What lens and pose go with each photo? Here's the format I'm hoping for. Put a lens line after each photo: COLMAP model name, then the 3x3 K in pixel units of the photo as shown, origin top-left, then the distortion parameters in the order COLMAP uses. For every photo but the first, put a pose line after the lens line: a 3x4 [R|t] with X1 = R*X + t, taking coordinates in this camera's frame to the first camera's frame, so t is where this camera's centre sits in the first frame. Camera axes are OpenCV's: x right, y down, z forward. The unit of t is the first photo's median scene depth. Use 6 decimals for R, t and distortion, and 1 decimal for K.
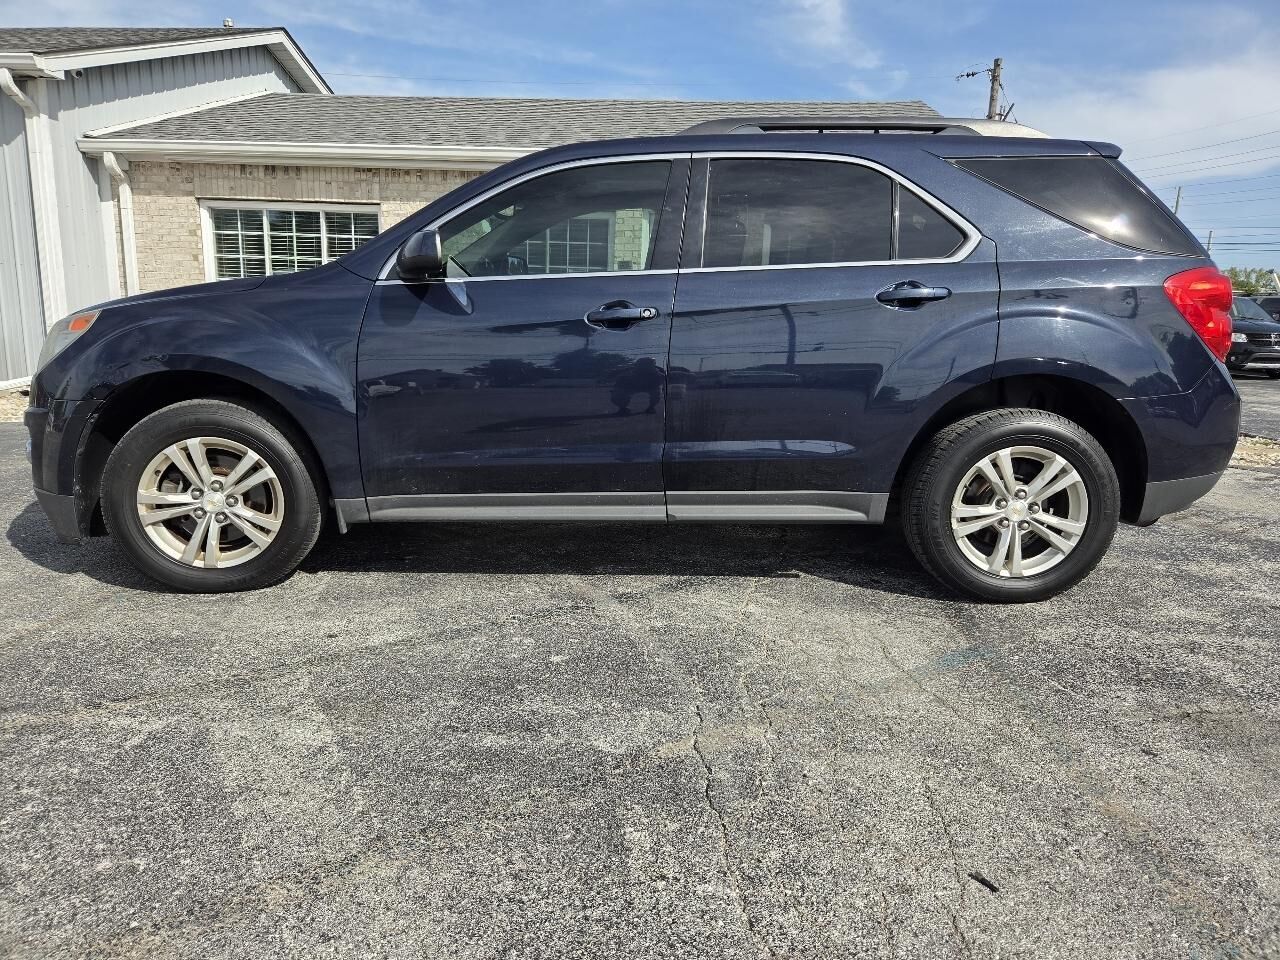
lens RADIAL K [[953.8, 0, 609.4], [0, 953.8, 496.3], [0, 0, 1]] dist [0.074780, -0.071816]
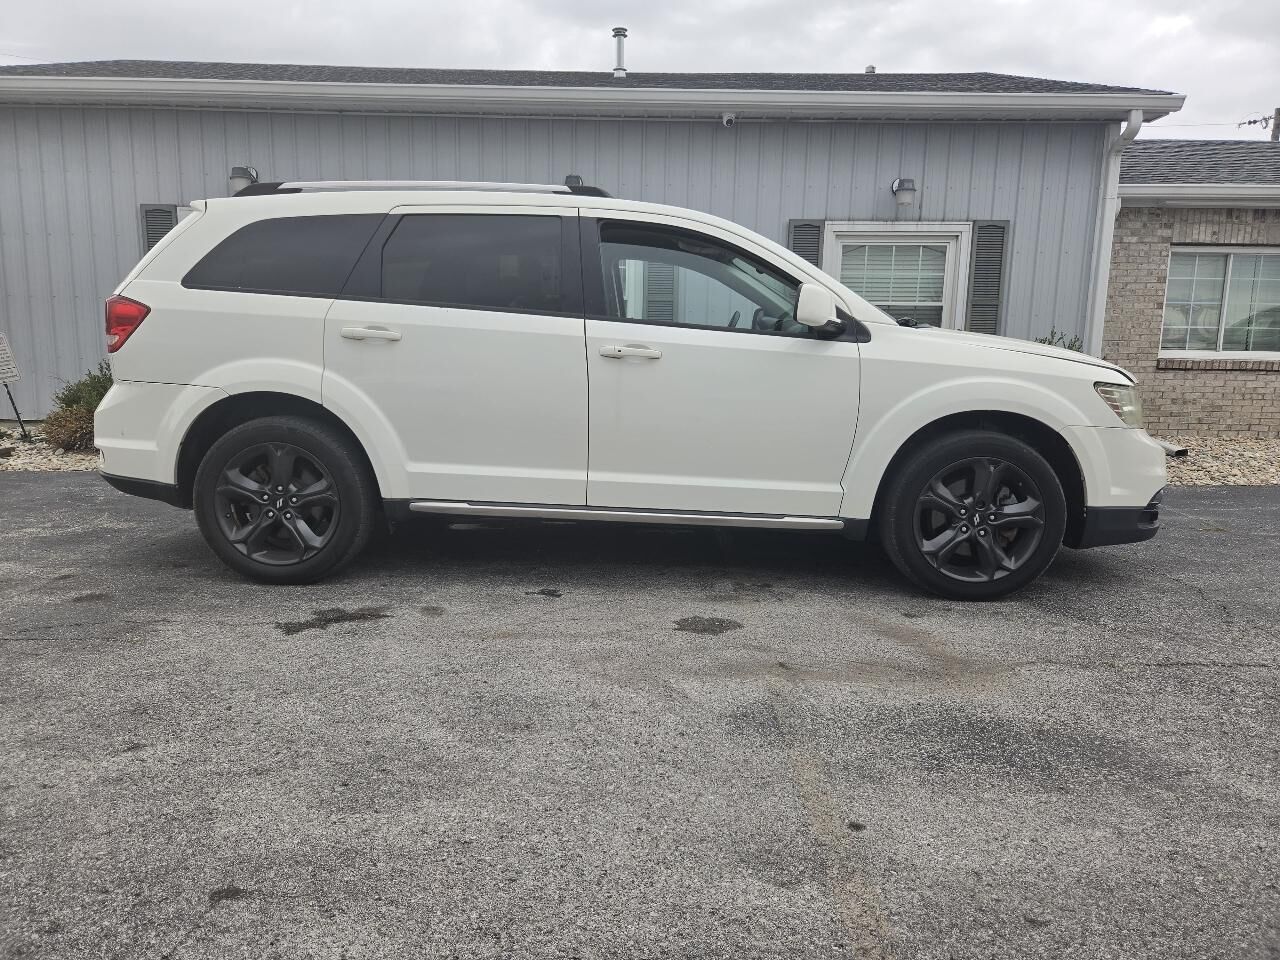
lens RADIAL K [[949.9, 0, 610.4], [0, 949.9, 481.1], [0, 0, 1]] dist [0.074975, -0.078259]
pose [[0.996846, 0.015174, -0.077896, -0.903721], [-0.018526, 0.998925, -0.042493, -0.025008], [0.077168, 0.043802, 0.996055, 0.022224]]
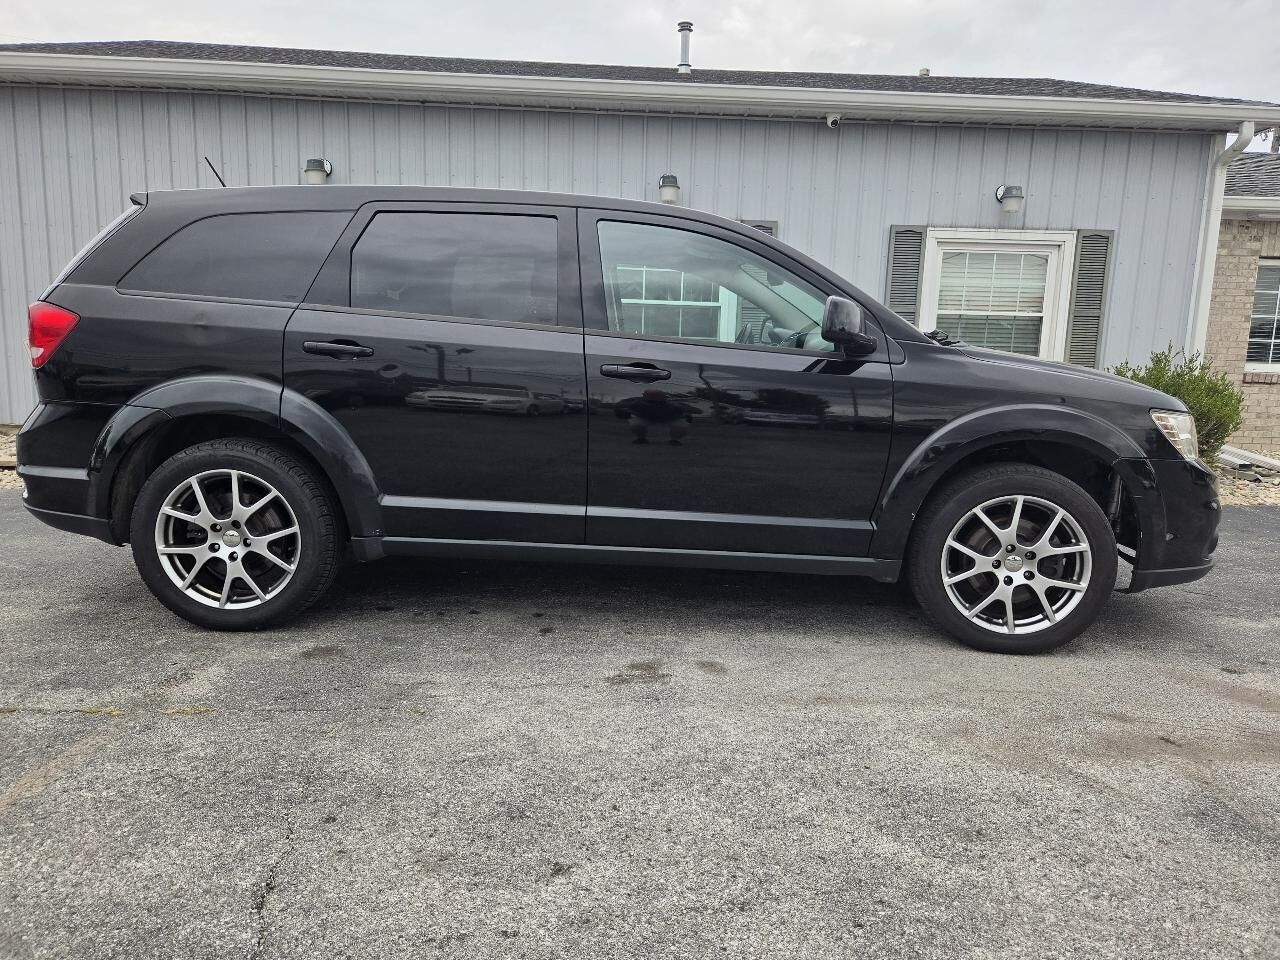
lens RADIAL K [[958.0, 0, 640.0], [0, 958.0, 480.0], [0, 0, 1]] dist [0.075645, -0.080059]
pose [[0.999485, 0.020139, -0.024977, -1.007242], [-0.021203, 0.998846, -0.043098, -0.037936], [0.024081, 0.043605, 0.998759, 0.047862]]
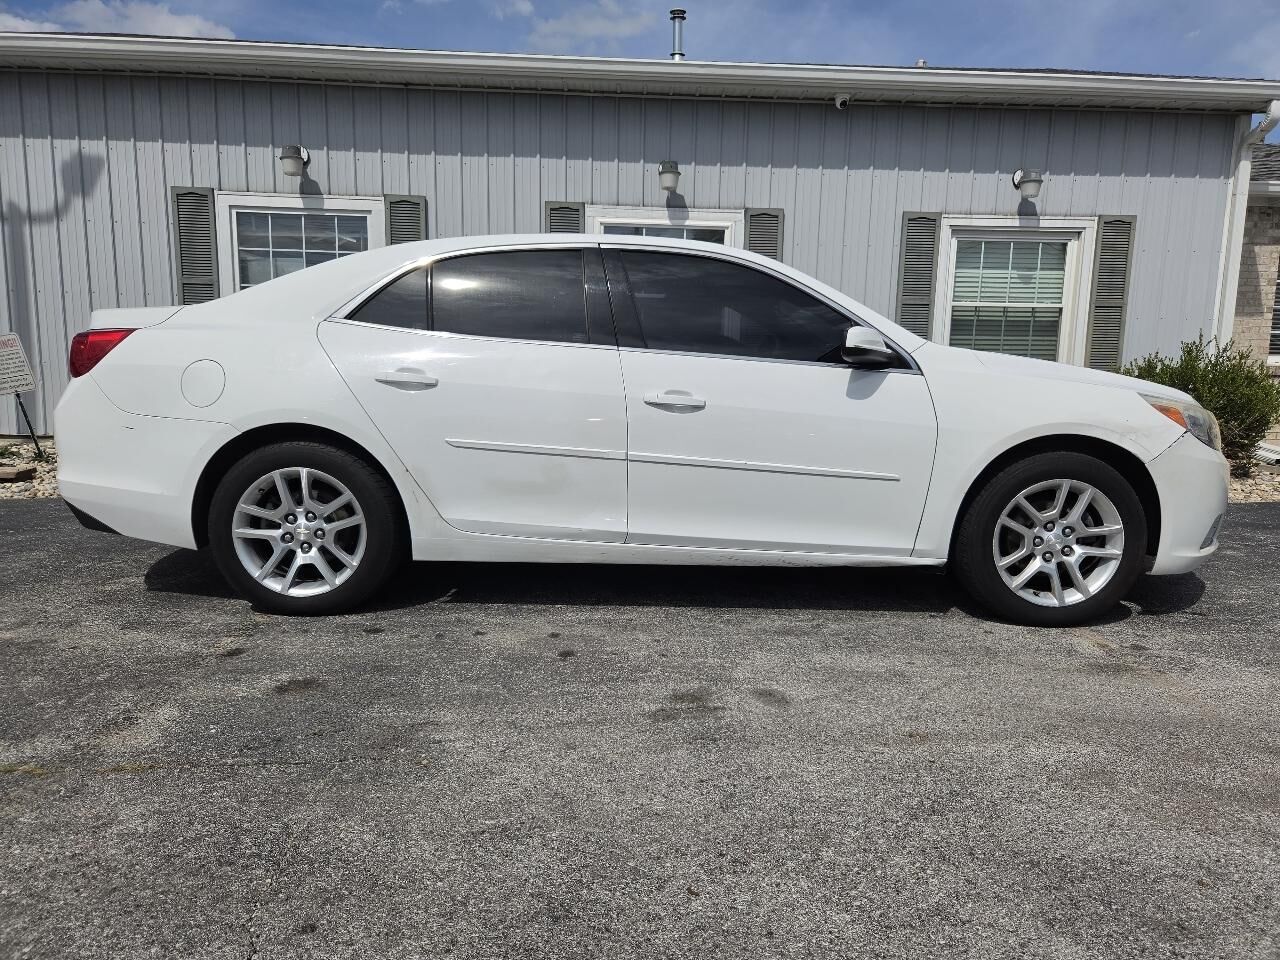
lens RADIAL K [[958.0, 0, 640.0], [0, 958.0, 480.0], [0, 0, 1]] dist [0.075645, -0.080059]
pose [[0.999943, 0.006972, -0.008079, -1.023550], [-0.007397, 0.998519, -0.053897, -0.035379], [0.007692, 0.053954, 0.998514, 0.098155]]
